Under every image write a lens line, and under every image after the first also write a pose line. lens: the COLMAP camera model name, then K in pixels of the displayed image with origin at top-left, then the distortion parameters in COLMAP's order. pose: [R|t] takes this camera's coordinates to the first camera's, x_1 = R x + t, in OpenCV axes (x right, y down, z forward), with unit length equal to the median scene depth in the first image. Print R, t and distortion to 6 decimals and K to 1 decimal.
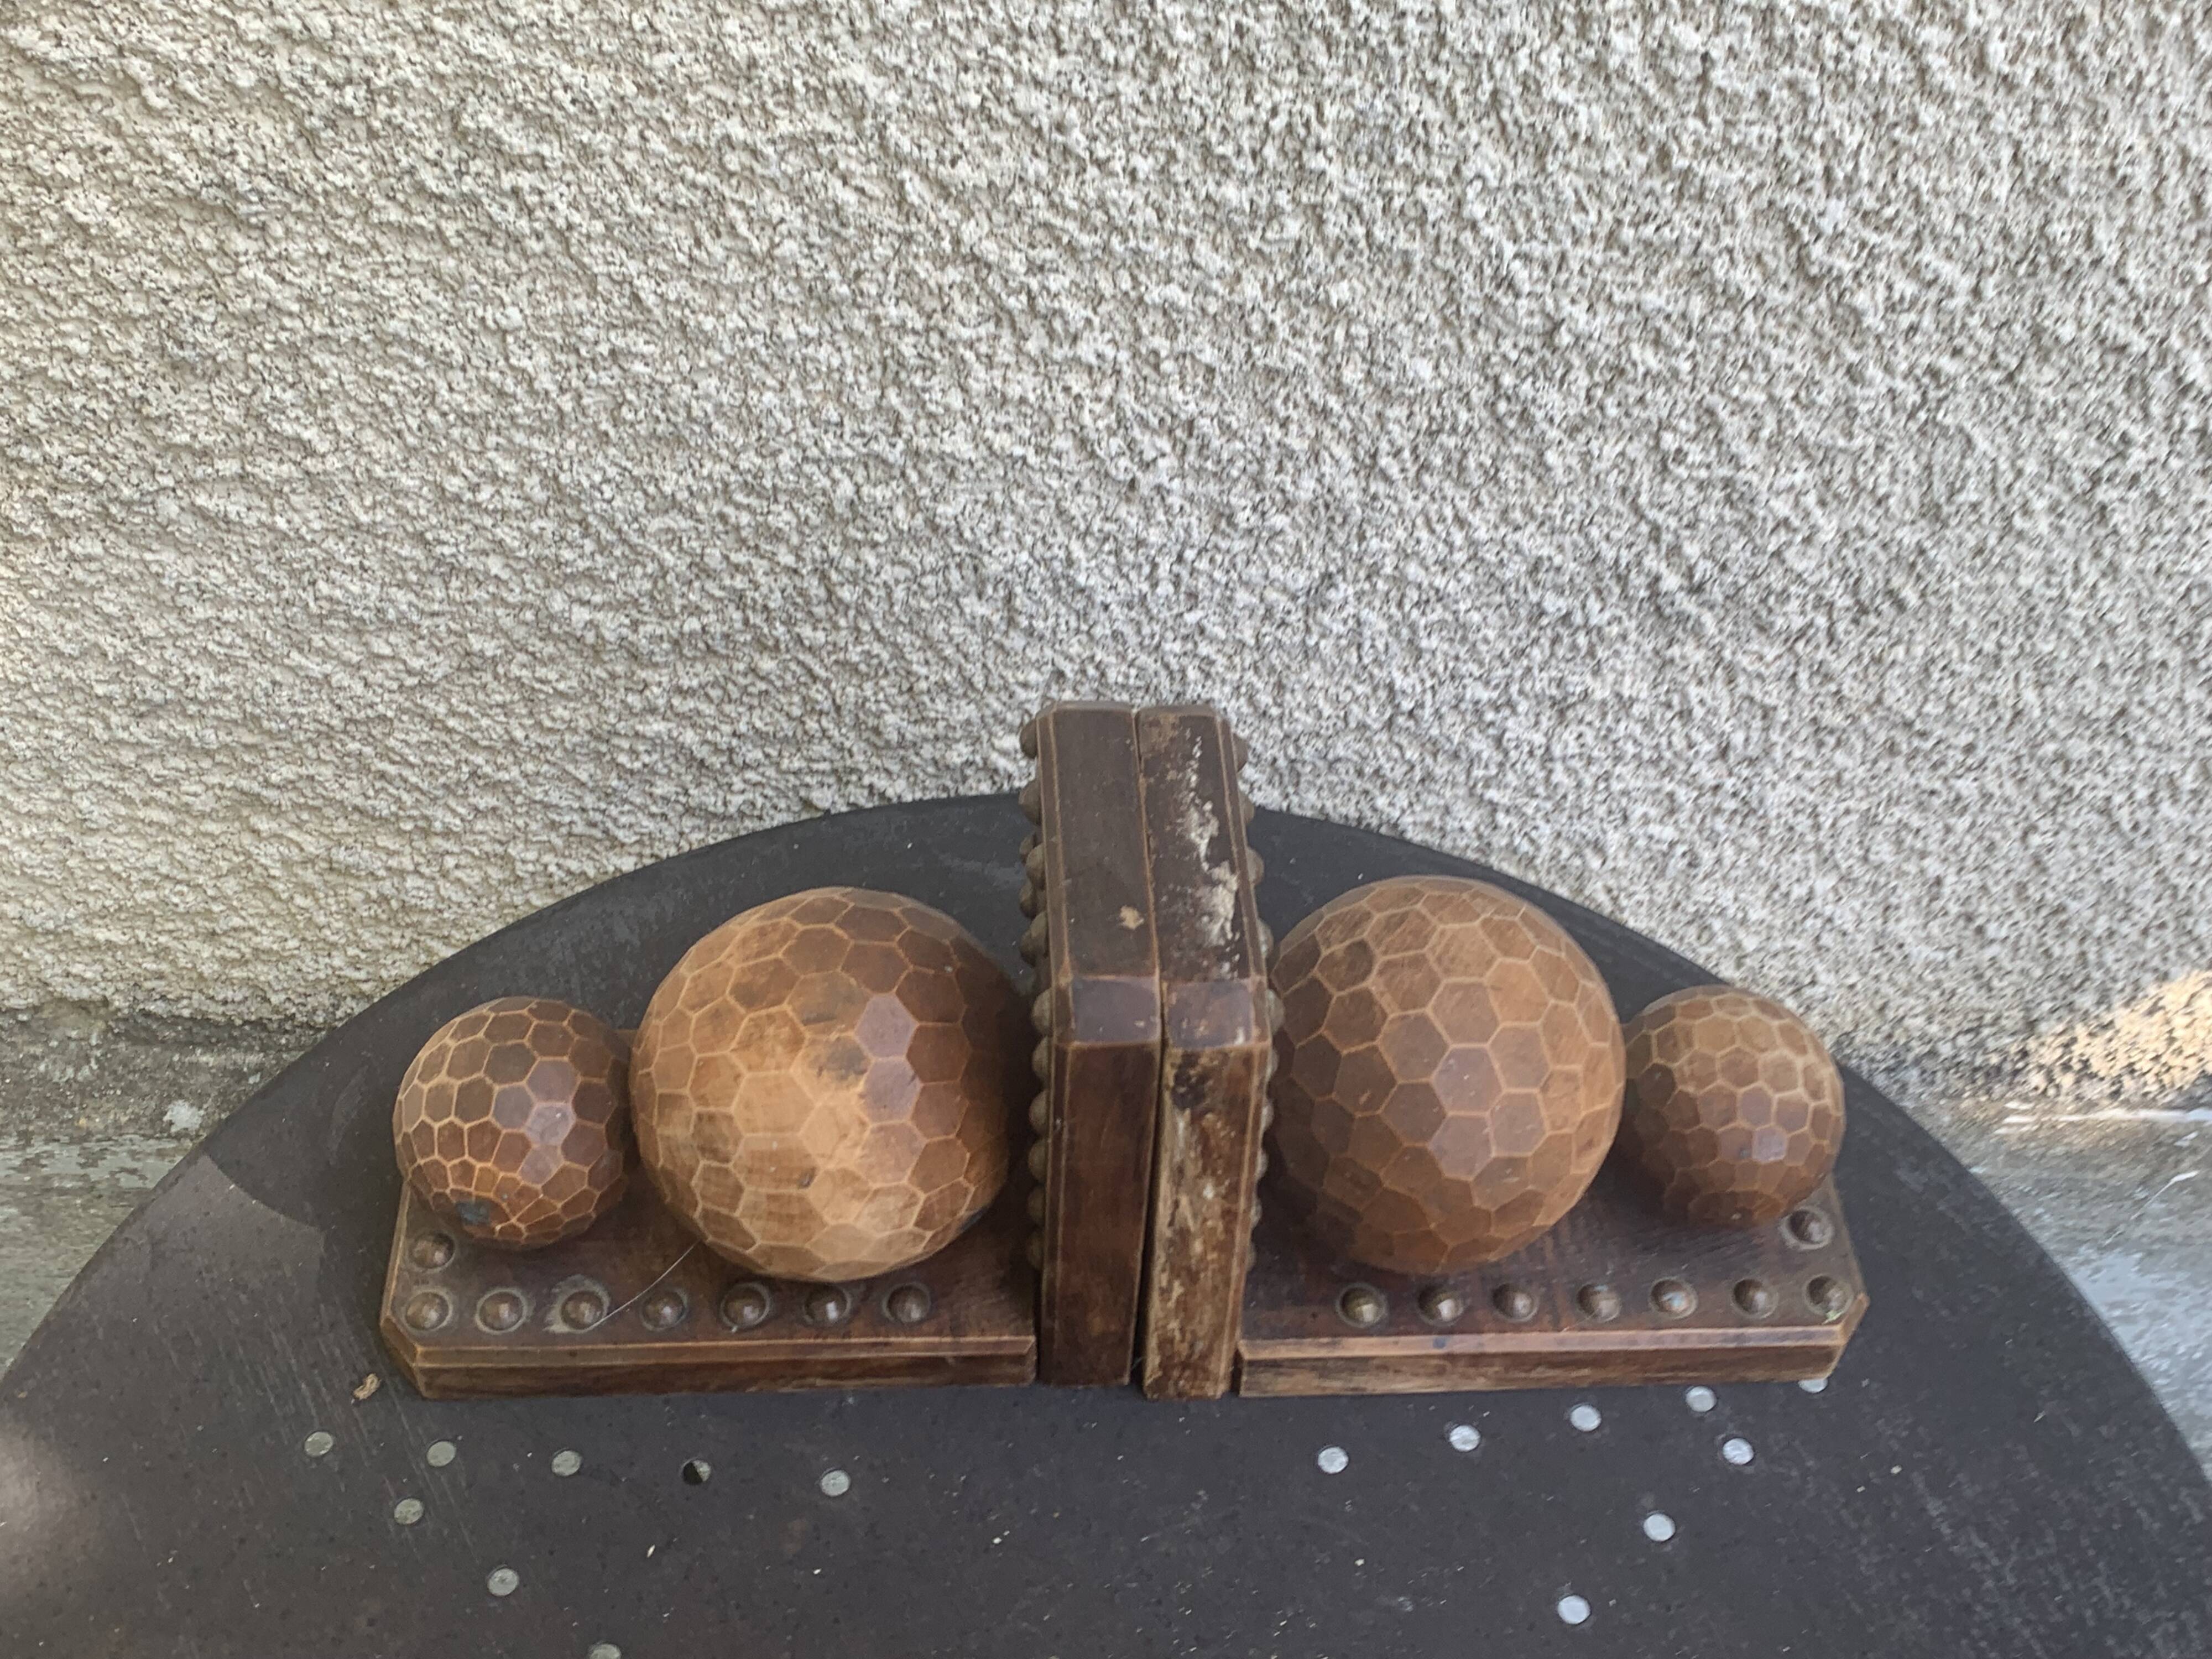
lens RADIAL K [[2463.4, 0, 1116.2], [0, 2463.4, 825.6], [0, 0, 1]] dist [-0.014436, 0.000000]
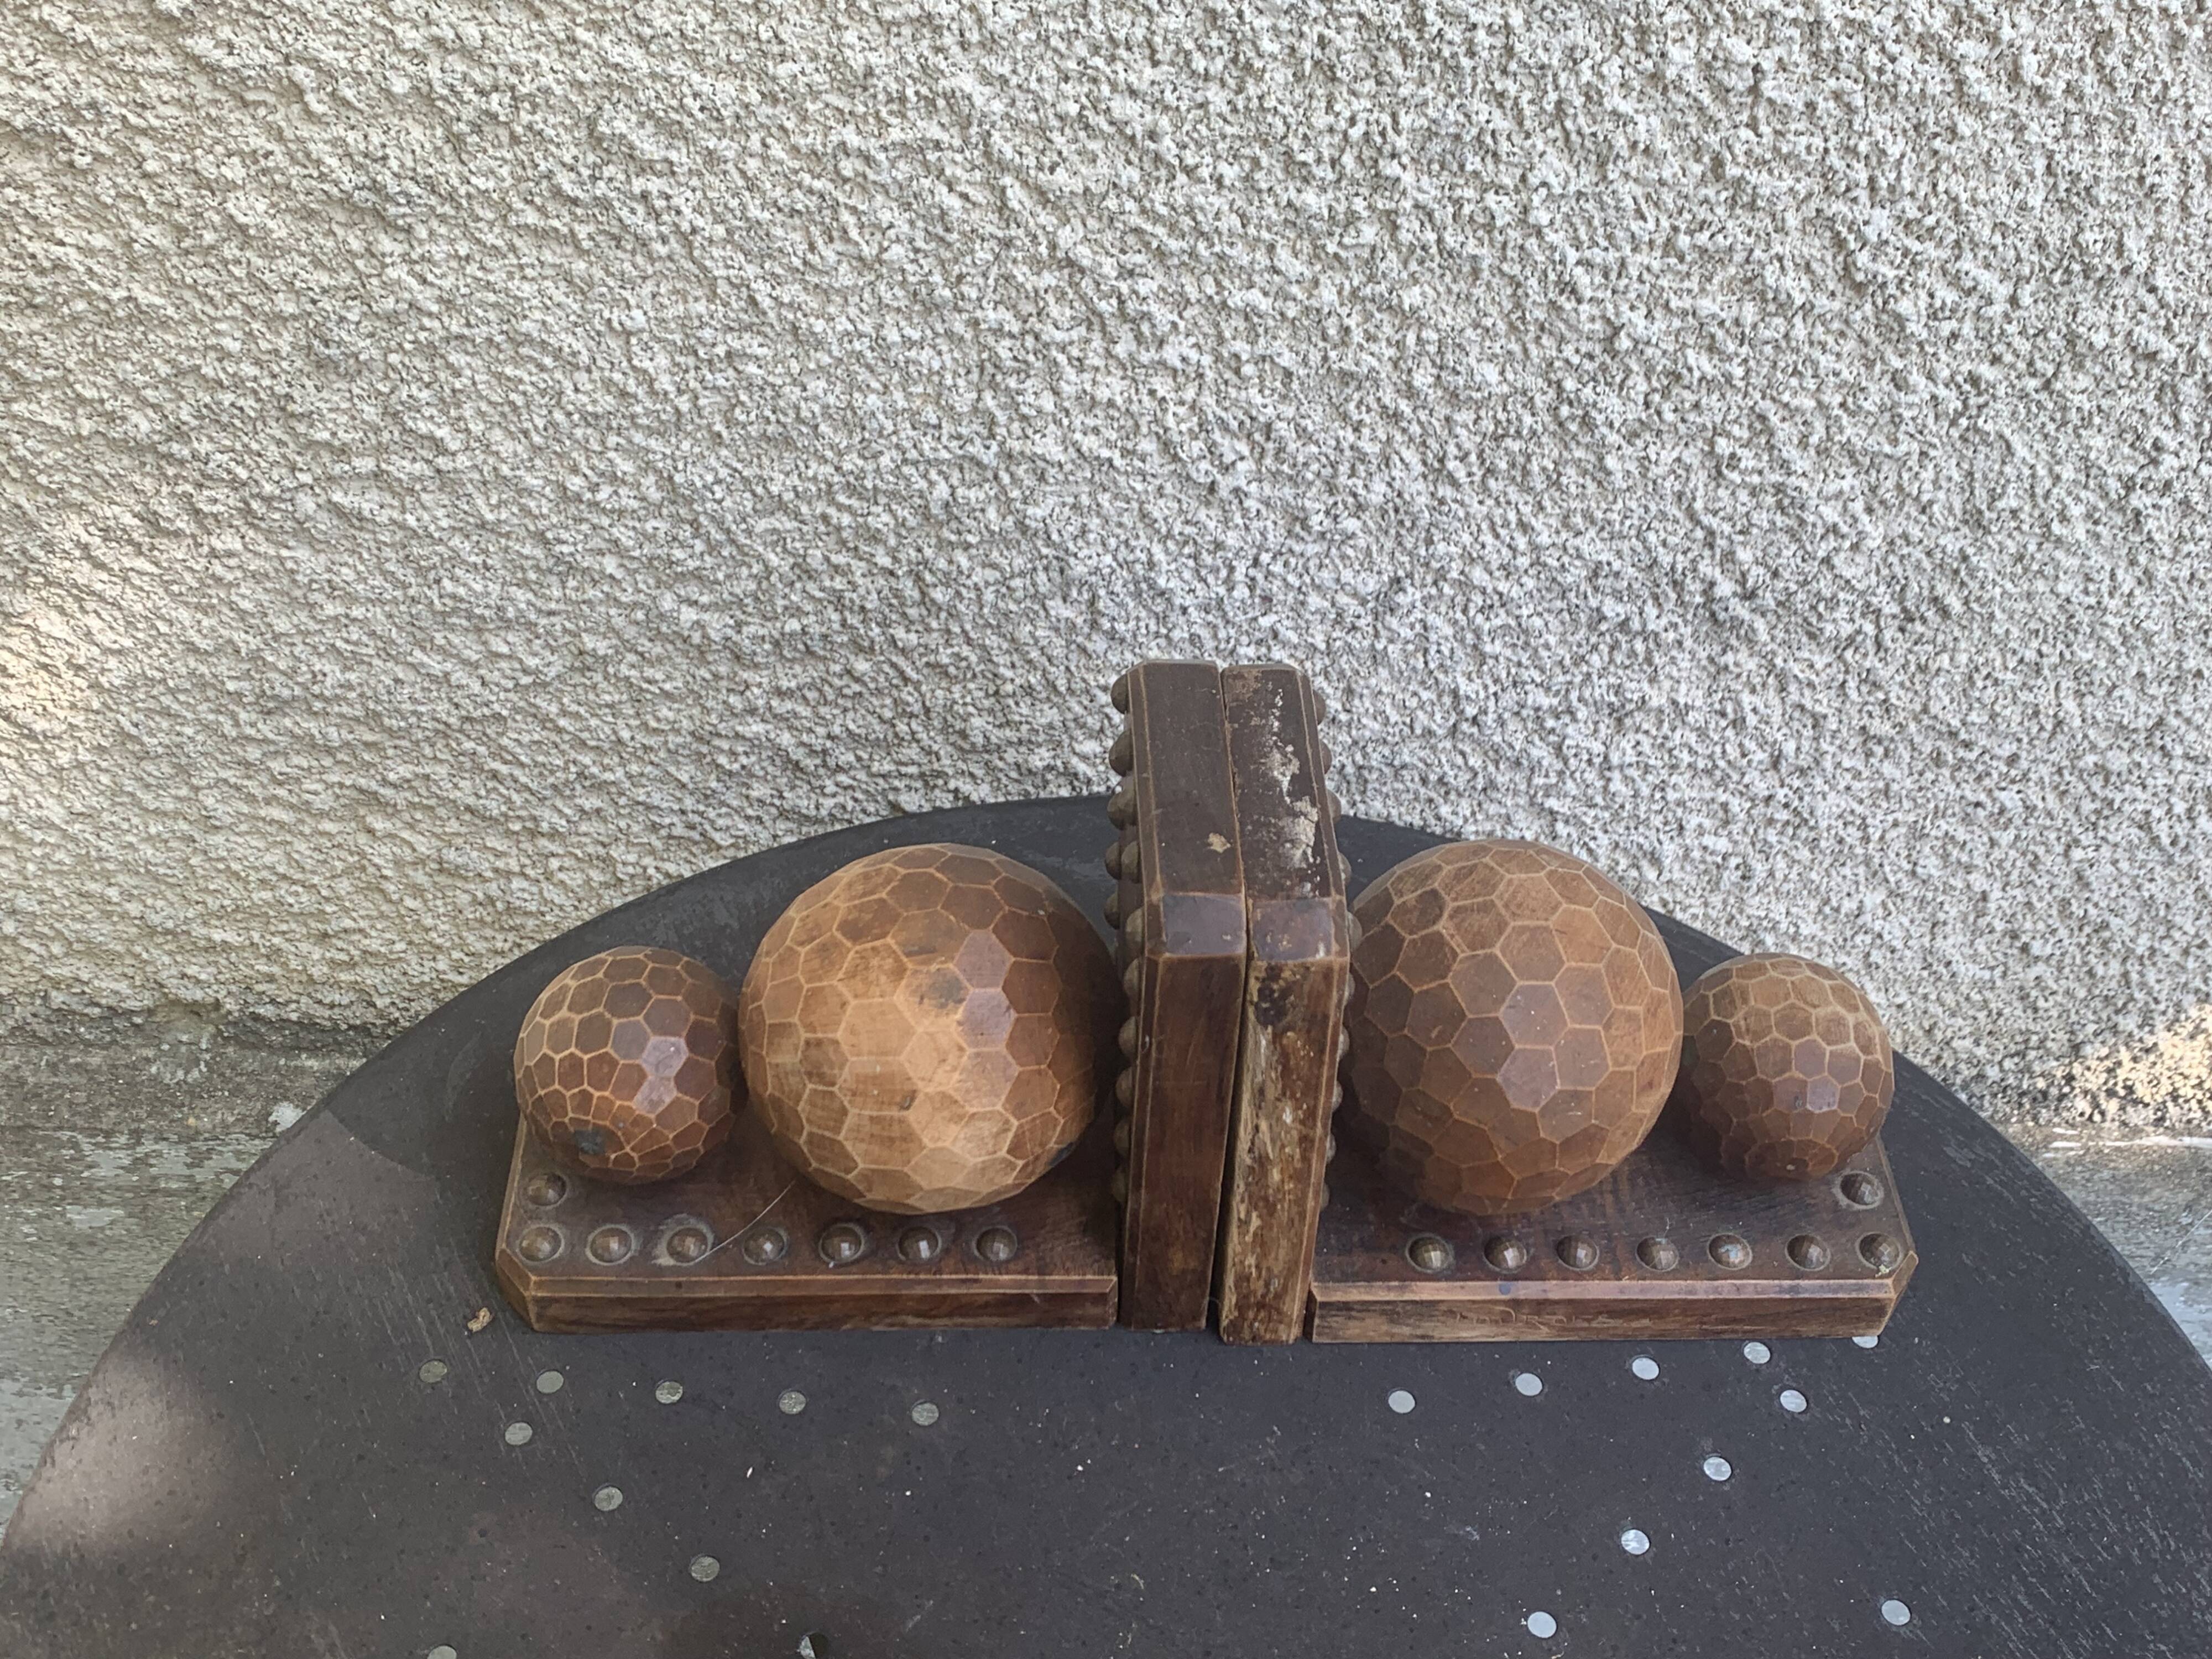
lens RADIAL K [[2463.4, 0, 1108.1], [0, 2463.4, 867.3], [0, 0, 1]] dist [-0.014436, 0.000000]
pose [[0.999765, 0.008146, -0.020113, -0.016957], [-0.009212, 0.998526, -0.053481, 0.087326], [0.019647, 0.053654, 0.998366, -0.051344]]
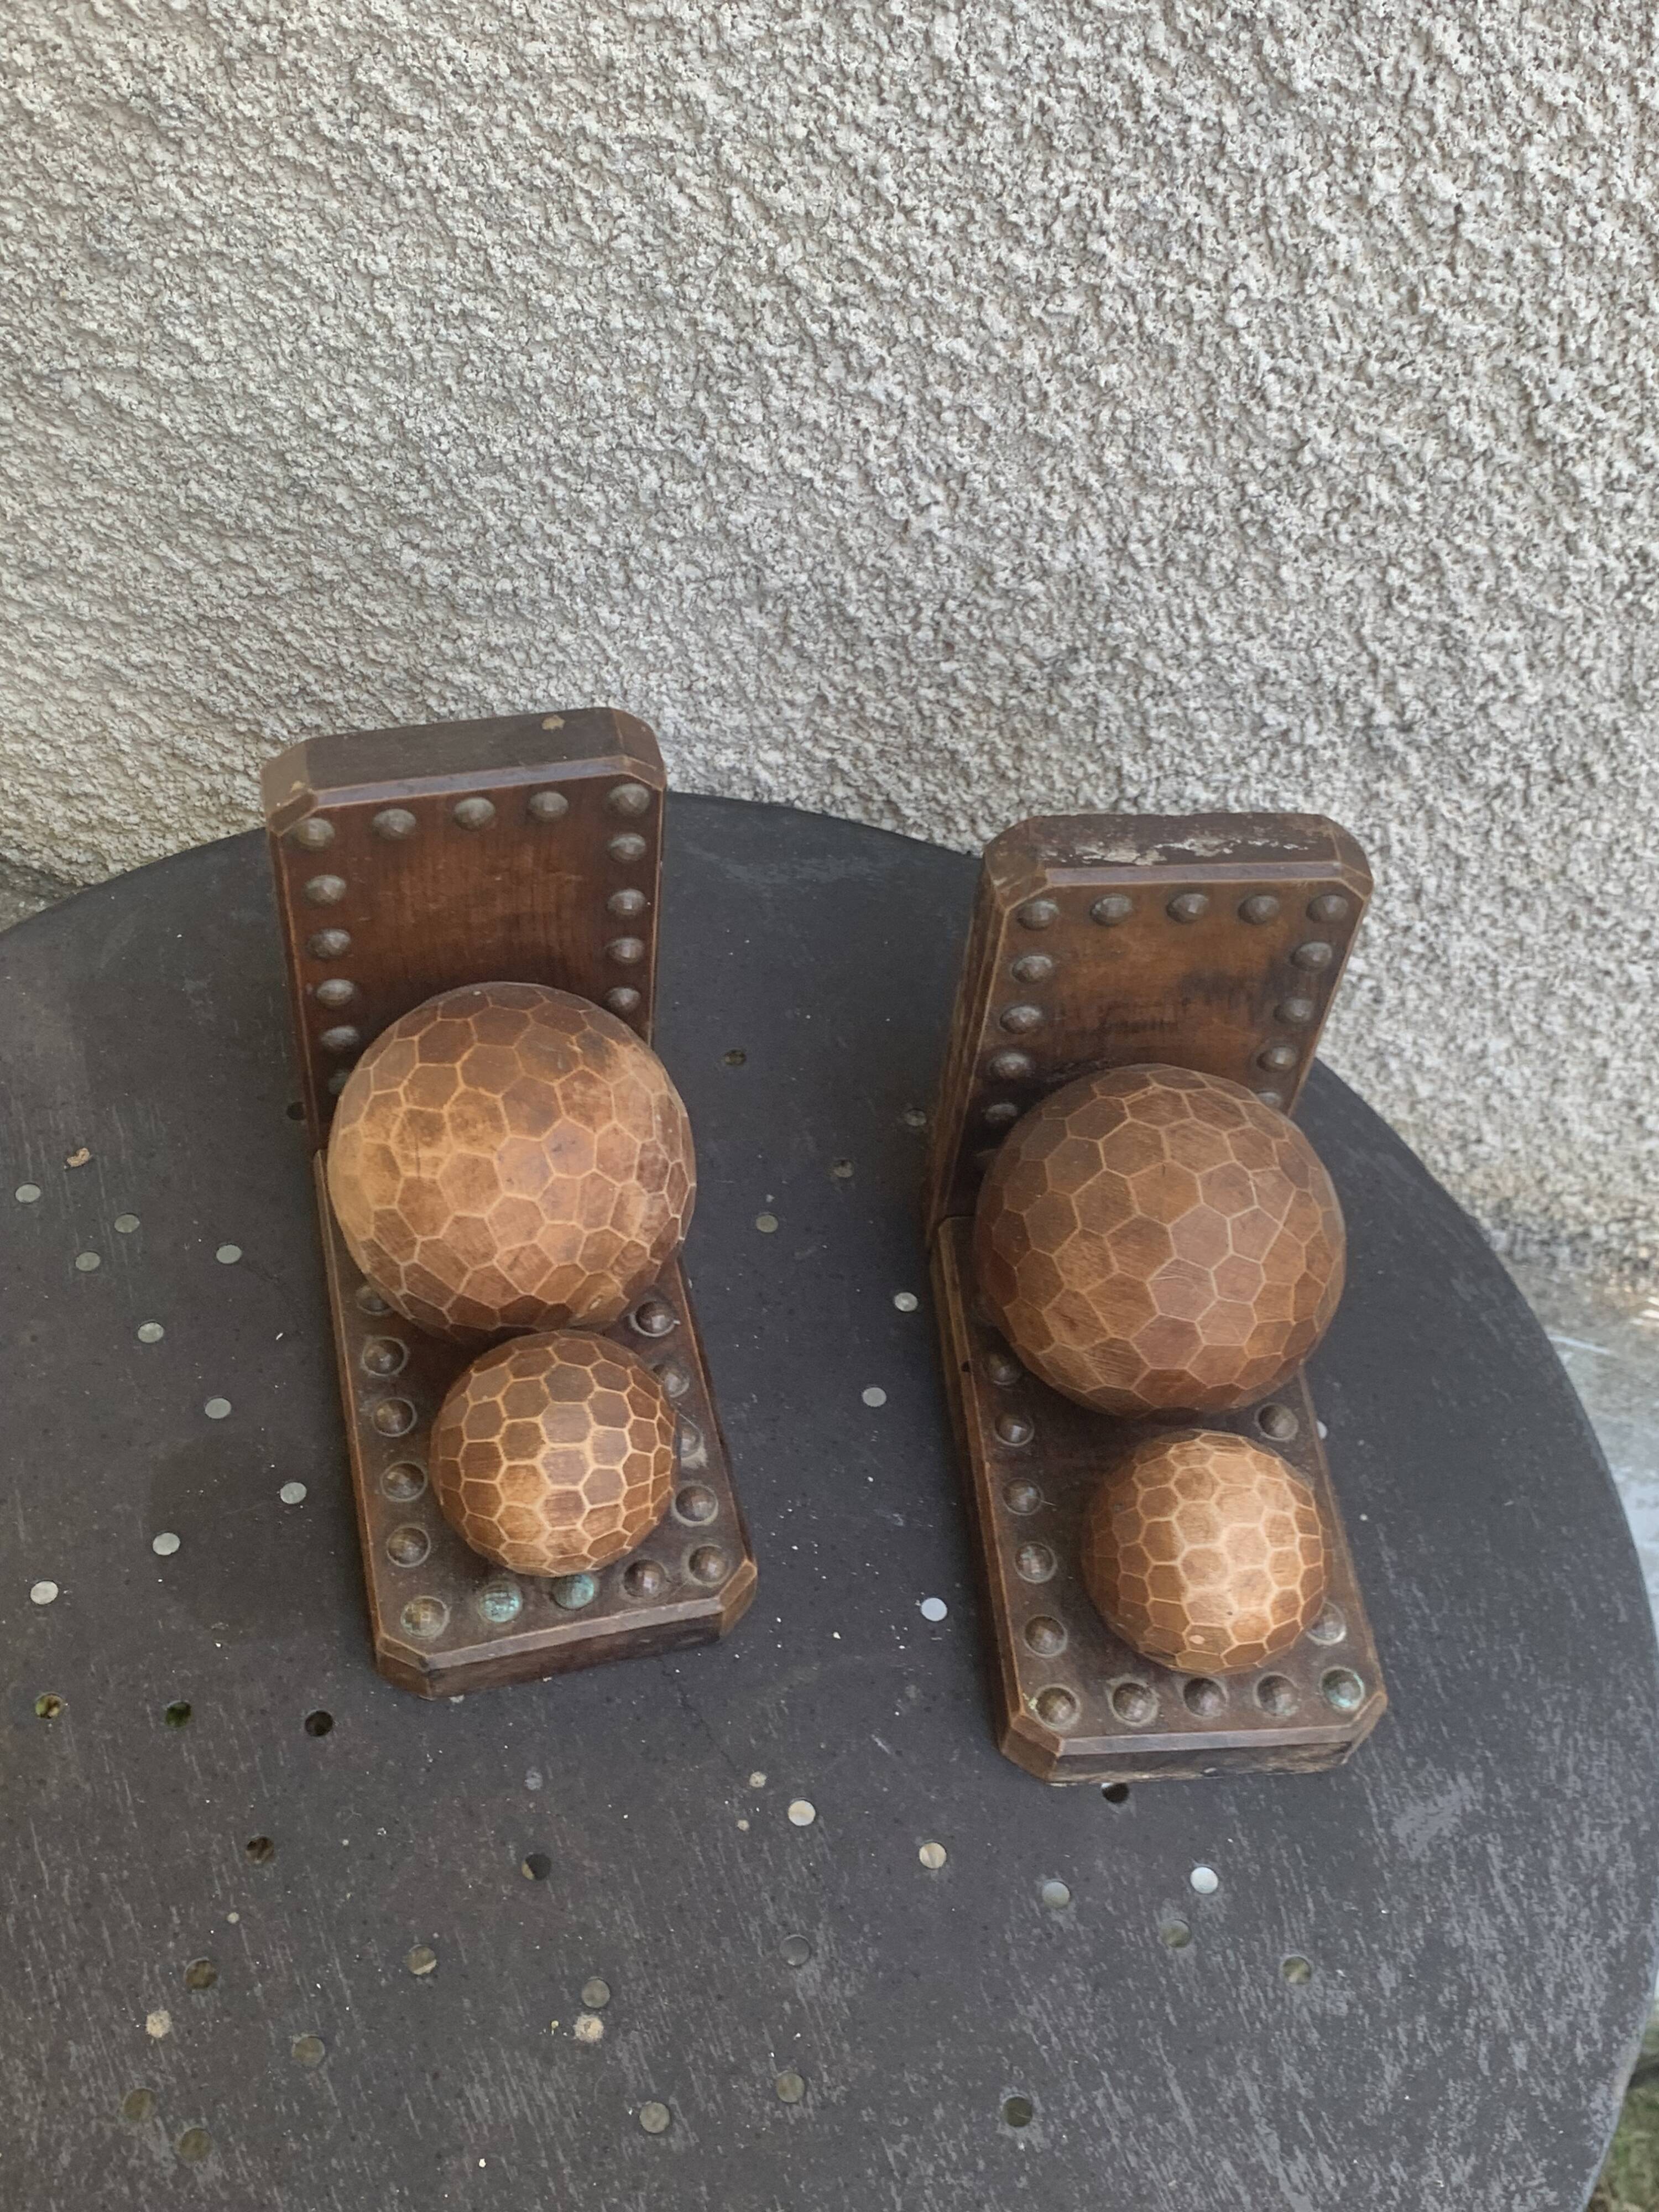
lens RADIAL K [[2463.4, 0, 848.3], [0, 2463.4, 1178.2], [0, 0, 1]] dist [-0.014436, 0.000000]
pose [[0.973678, 0.210810, -0.086665, 0.148769], [-0.204545, 0.975915, 0.075832, 0.072497], [0.100564, -0.056110, 0.993347, -0.118912]]
